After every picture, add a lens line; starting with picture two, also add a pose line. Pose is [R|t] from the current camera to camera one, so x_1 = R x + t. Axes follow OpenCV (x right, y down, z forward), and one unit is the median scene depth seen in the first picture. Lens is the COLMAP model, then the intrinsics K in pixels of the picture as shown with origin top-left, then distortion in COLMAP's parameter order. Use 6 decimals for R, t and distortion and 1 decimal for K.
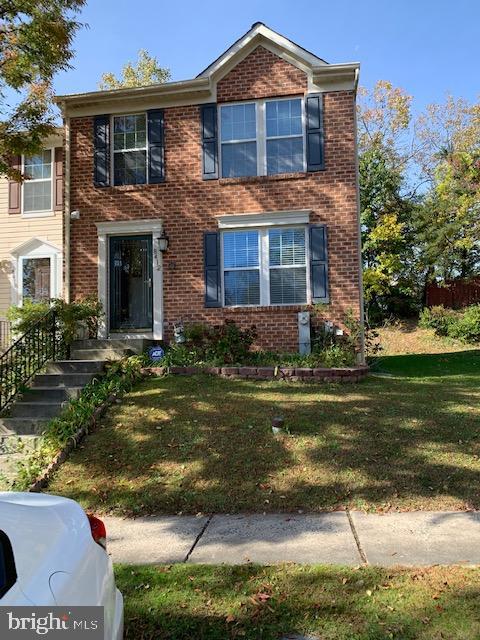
lens RADIAL K [[490.2, 0, 234.5], [0, 490.2, 325.0], [0, 0, 1]] dist [0.030488, -0.057152]
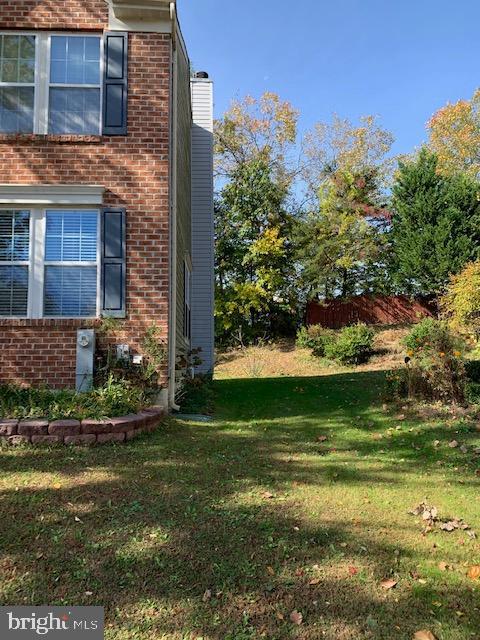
lens RADIAL K [[490.2, 0, 239.6], [0, 490.2, 318.2], [0, 0, 1]] dist [0.030488, -0.057152]
pose [[0.978934, 0.035470, 0.201072, 0.205576], [-0.027150, 0.998663, -0.043989, -0.016585], [-0.202363, 0.037603, 0.978588, 0.259293]]
